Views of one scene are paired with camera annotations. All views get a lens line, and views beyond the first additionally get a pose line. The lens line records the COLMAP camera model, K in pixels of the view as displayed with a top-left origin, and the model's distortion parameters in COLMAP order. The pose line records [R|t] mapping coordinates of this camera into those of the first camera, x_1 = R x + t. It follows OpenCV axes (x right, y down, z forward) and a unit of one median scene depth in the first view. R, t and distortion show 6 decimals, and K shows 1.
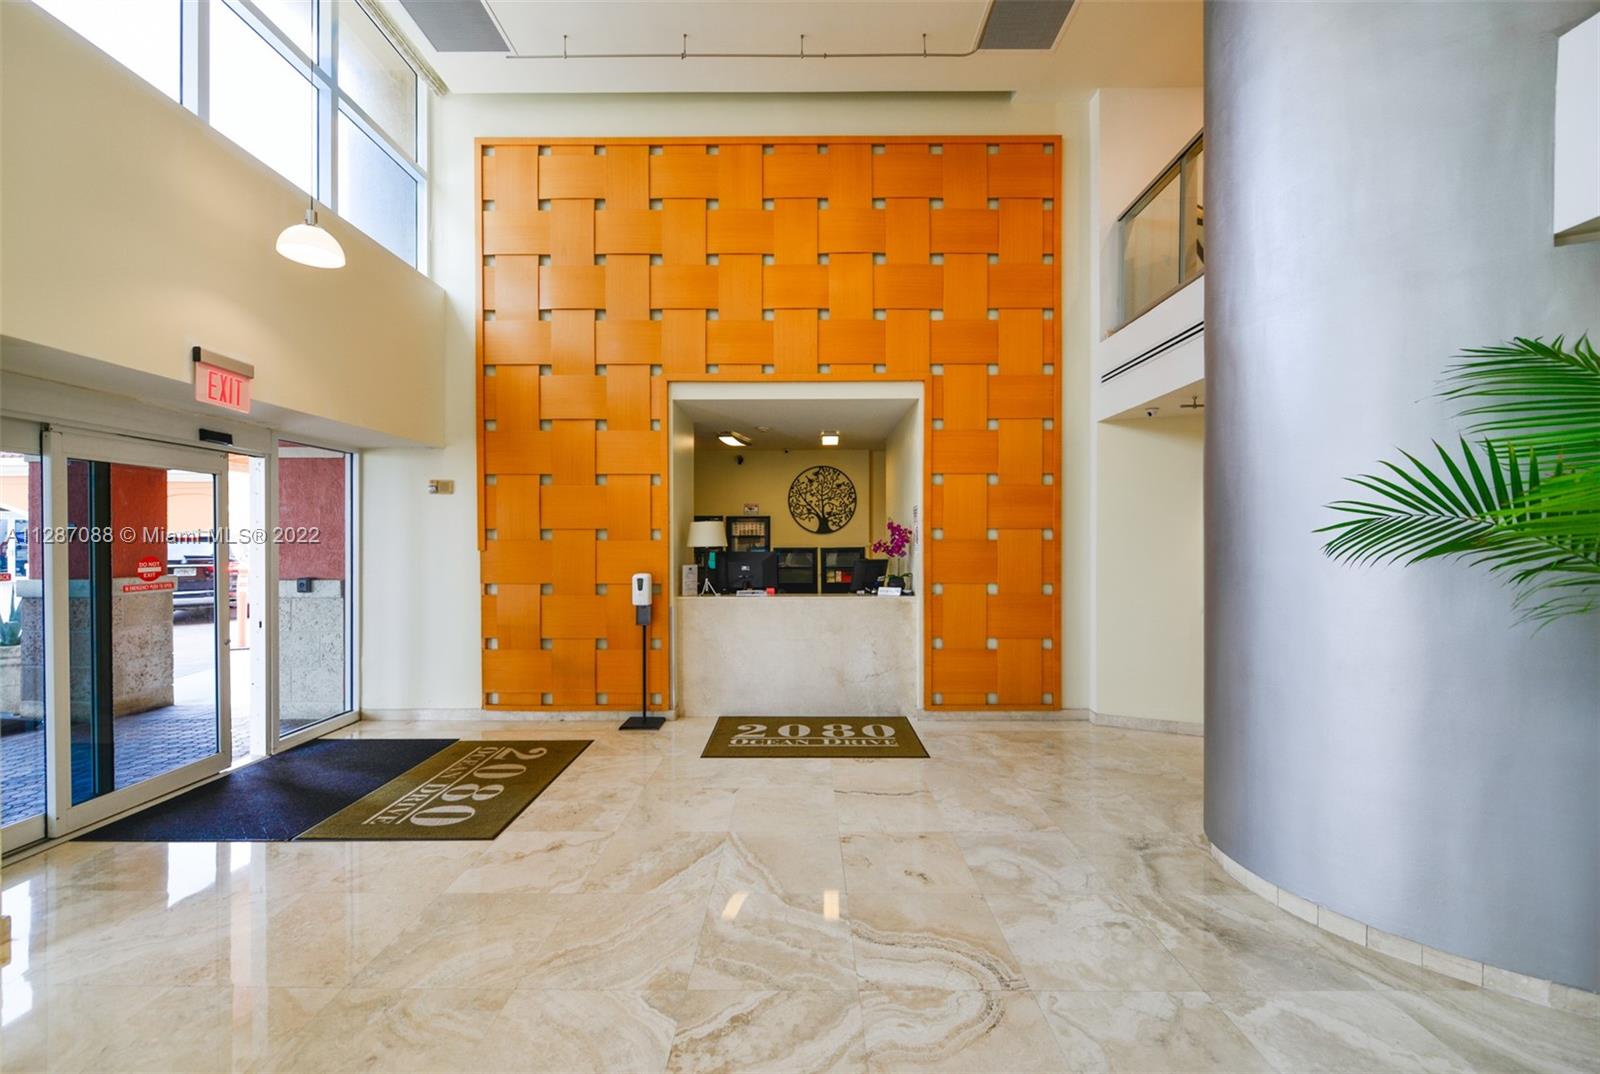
lens RADIAL K [[624.7, 0, 799.6], [0, 624.7, 537.9], [0, 0, 1]] dist [-0.000170, -0.000180]
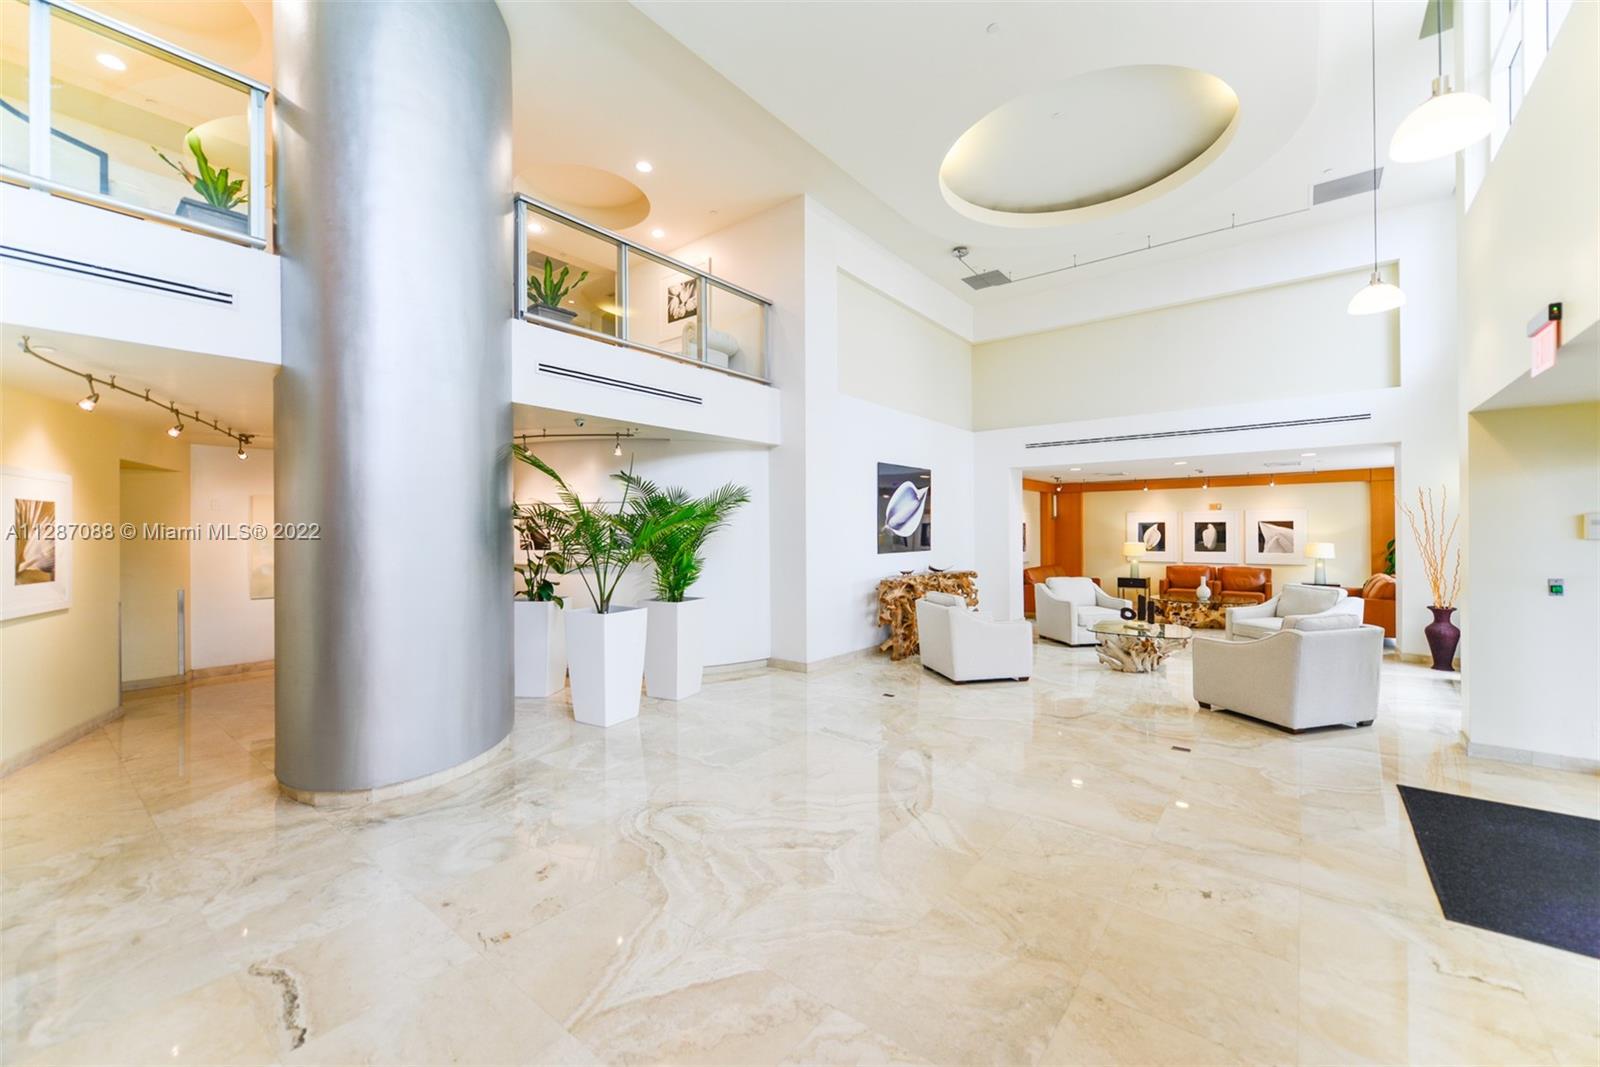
lens RADIAL K [[624.7, 0, 799.1], [0, 624.7, 532.1], [0, 0, 1]] dist [-0.000170, -0.000180]
pose [[-0.779871, 0.004729, 0.625922, -0.944510], [0.006079, 0.999982, 0.000018, 0.003986], [-0.625911, 0.003819, -0.779885, 1.913077]]
